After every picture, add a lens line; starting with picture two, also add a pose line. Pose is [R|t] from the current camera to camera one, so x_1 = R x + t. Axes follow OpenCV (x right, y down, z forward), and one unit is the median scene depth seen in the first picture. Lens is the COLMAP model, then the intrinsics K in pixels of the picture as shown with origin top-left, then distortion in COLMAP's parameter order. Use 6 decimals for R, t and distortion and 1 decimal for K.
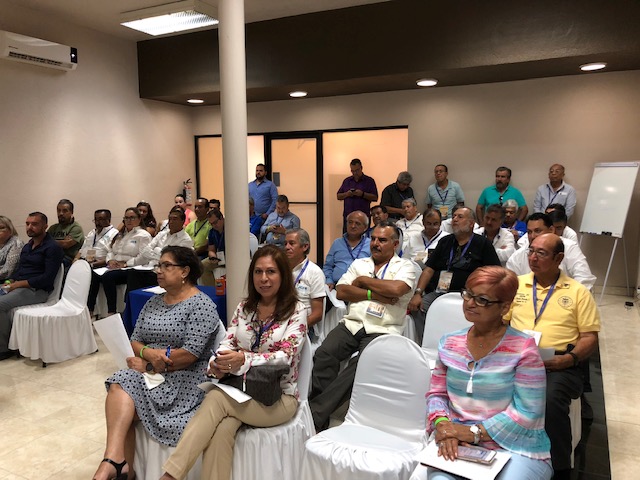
lens RADIAL K [[525.9, 0, 309.7], [0, 525.9, 241.4], [0, 0, 1]] dist [0.007929, -0.003706]
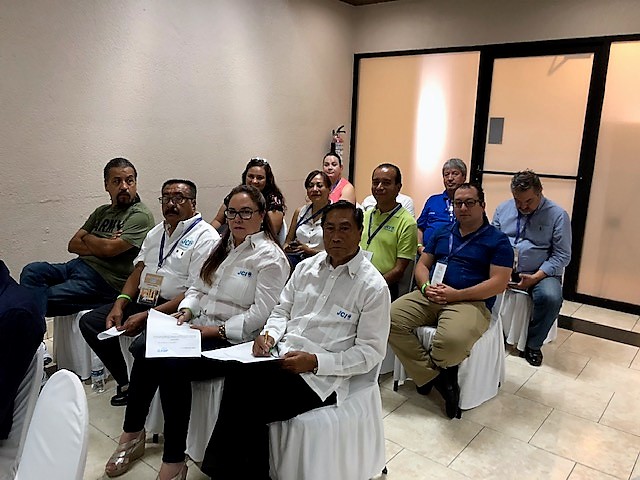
lens RADIAL K [[525.9, 0, 309.7], [0, 525.9, 241.4], [0, 0, 1]] dist [0.007929, -0.003706]
pose [[0.974032, 0.079070, -0.212156, -0.147847], [-0.059244, 0.993397, 0.098243, -0.050207], [0.218523, -0.083122, 0.972285, 0.453137]]
